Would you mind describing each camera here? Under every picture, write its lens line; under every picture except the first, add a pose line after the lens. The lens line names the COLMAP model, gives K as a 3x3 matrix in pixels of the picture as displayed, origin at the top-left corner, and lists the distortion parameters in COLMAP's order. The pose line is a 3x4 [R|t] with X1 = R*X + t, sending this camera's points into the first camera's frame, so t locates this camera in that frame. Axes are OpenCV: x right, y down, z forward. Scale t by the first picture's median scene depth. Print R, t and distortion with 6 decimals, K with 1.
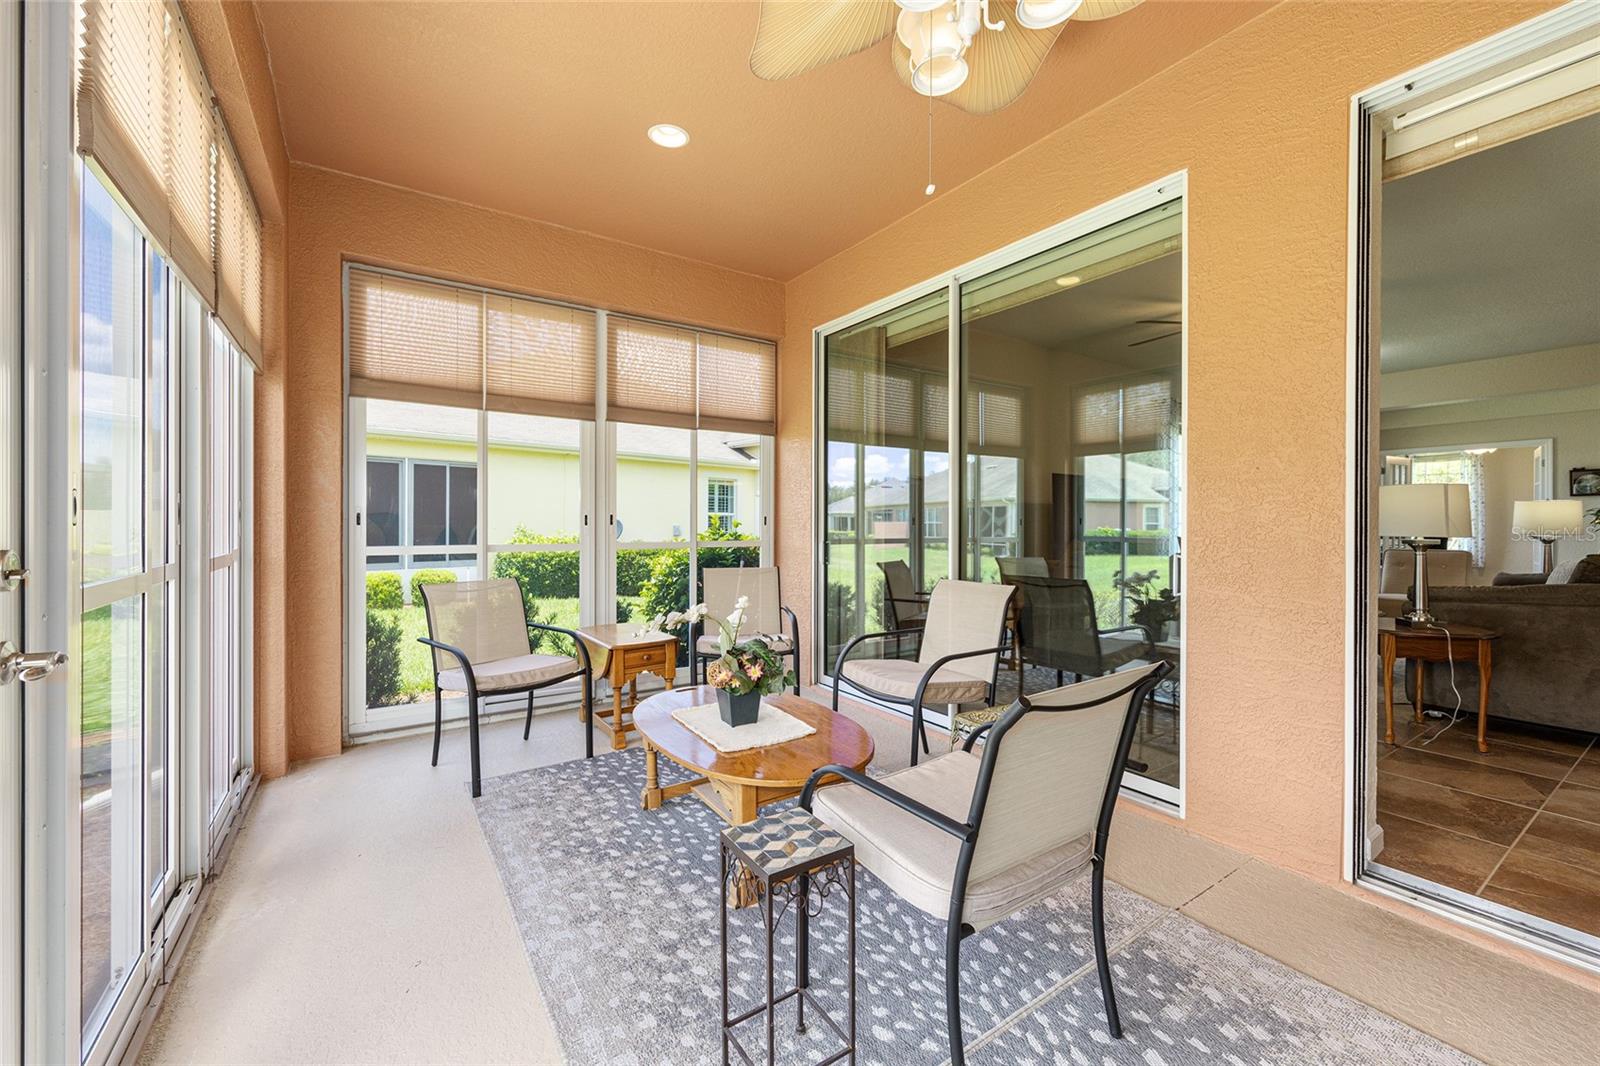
lens RADIAL K [[641.9, 0, 796.9], [0, 641.9, 528.4], [0, 0, 1]] dist [-0.003784, 0.000460]
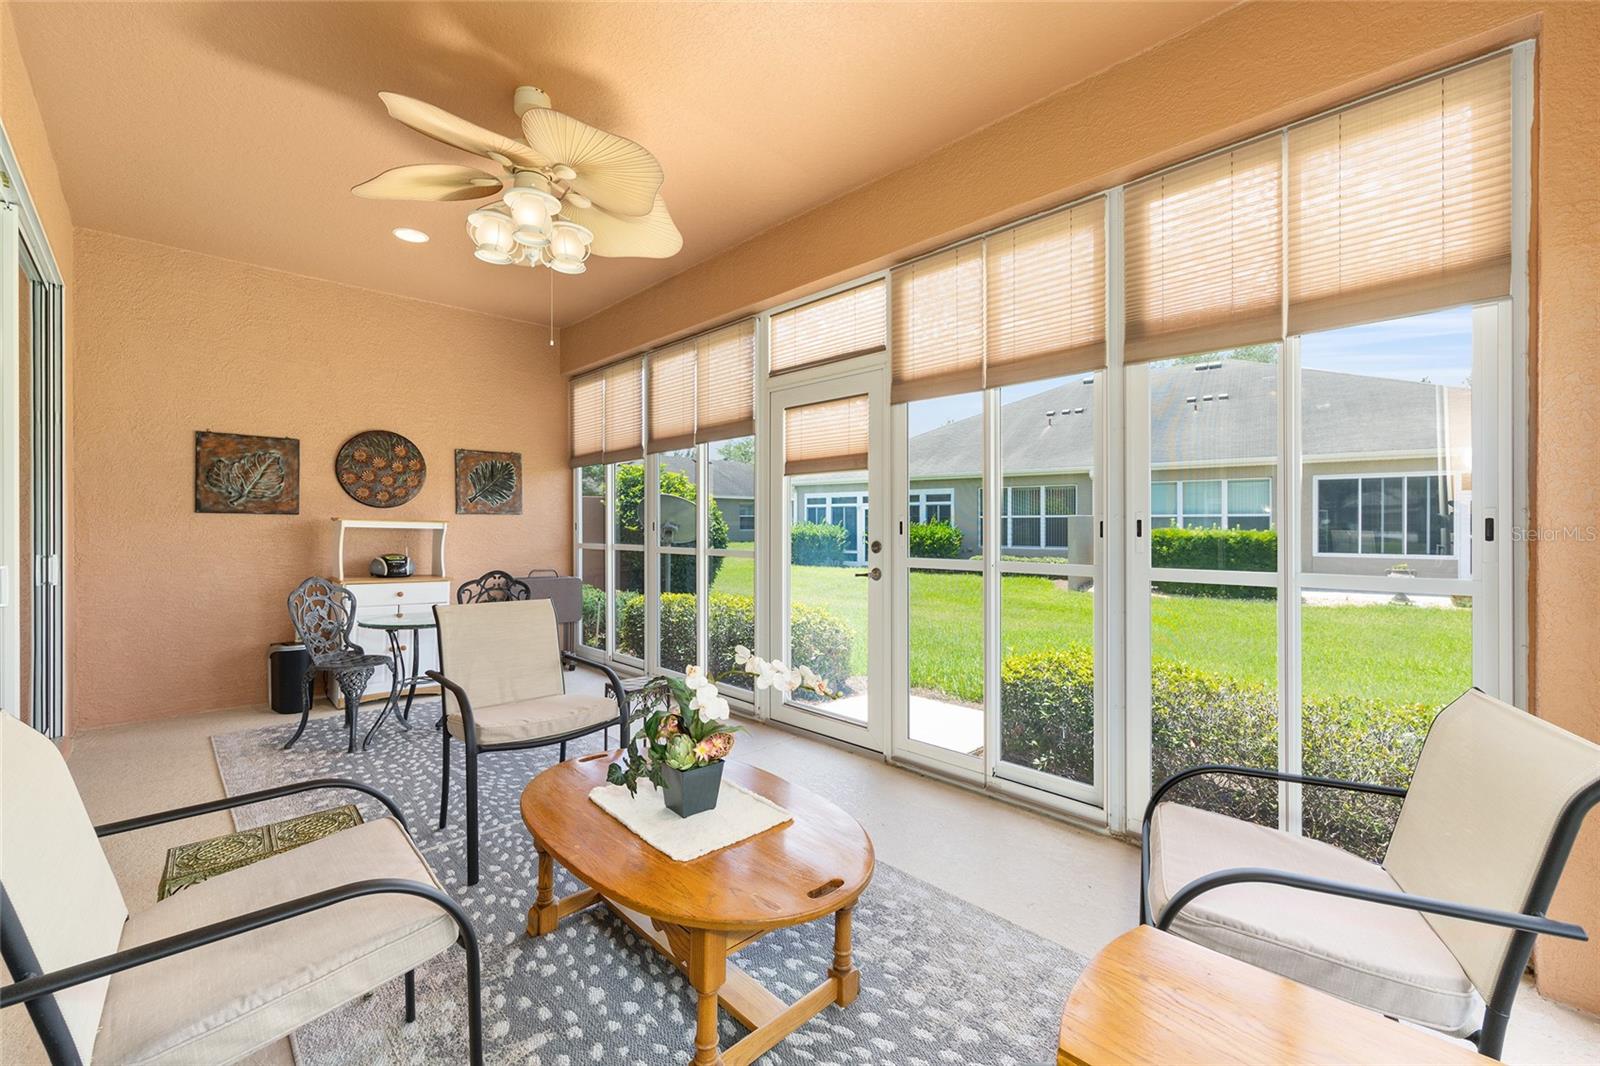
lens RADIAL K [[635.4, 0, 801.2], [0, 635.4, 526.7], [0, 0, 1]] dist [-0.001458, -0.000034]
pose [[-0.979850, -0.005436, -0.199662, -0.047467], [-0.008017, 0.999894, 0.012122, -0.022601], [0.199575, 0.013478, -0.979790, 1.243004]]
